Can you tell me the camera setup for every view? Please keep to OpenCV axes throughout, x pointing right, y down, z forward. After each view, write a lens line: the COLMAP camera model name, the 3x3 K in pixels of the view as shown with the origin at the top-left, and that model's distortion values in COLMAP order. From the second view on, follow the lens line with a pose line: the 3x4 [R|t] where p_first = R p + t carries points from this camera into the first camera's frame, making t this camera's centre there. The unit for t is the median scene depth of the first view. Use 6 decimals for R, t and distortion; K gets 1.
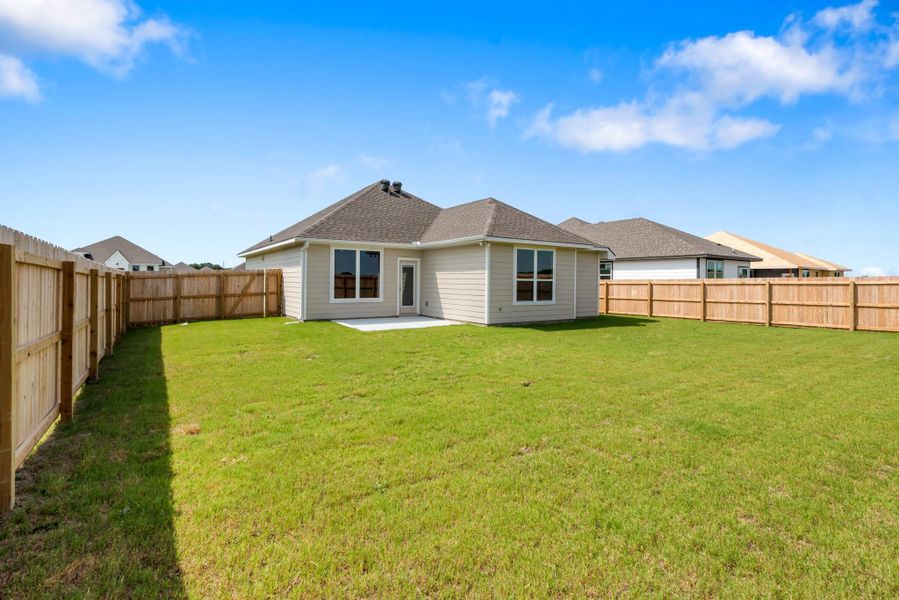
lens RADIAL K [[431.5, 0, 450.5], [0, 431.5, 280.0], [0, 0, 1]] dist [-0.001406, -0.000640]
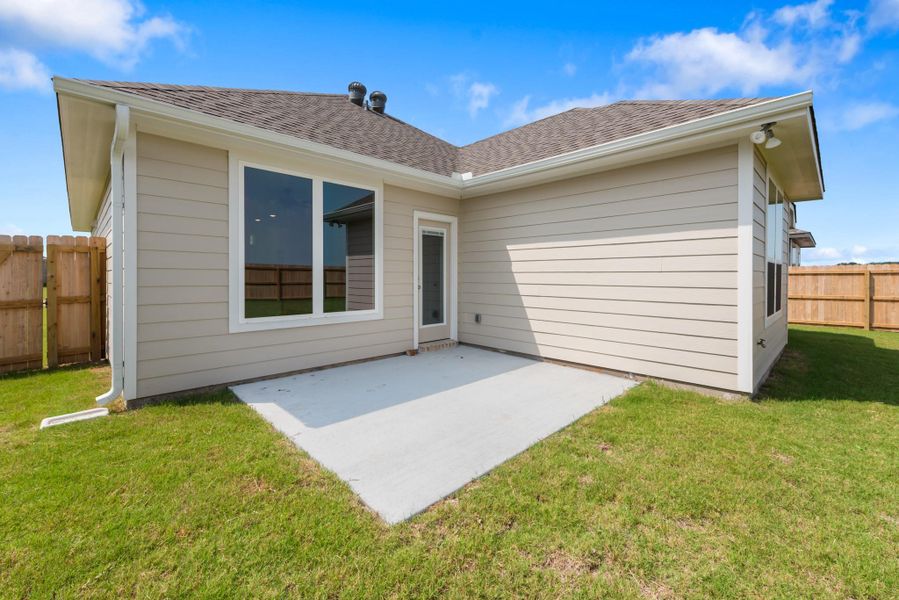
lens RADIAL K [[371.5, 0, 452.1], [0, 371.5, 278.4], [0, 0, 1]] dist [0.000610, -0.000634]
pose [[0.980475, -0.006852, 0.196522, -0.153981], [0.005818, 0.999966, 0.005837, 0.011373], [-0.196556, -0.004580, 0.980482, 0.624287]]
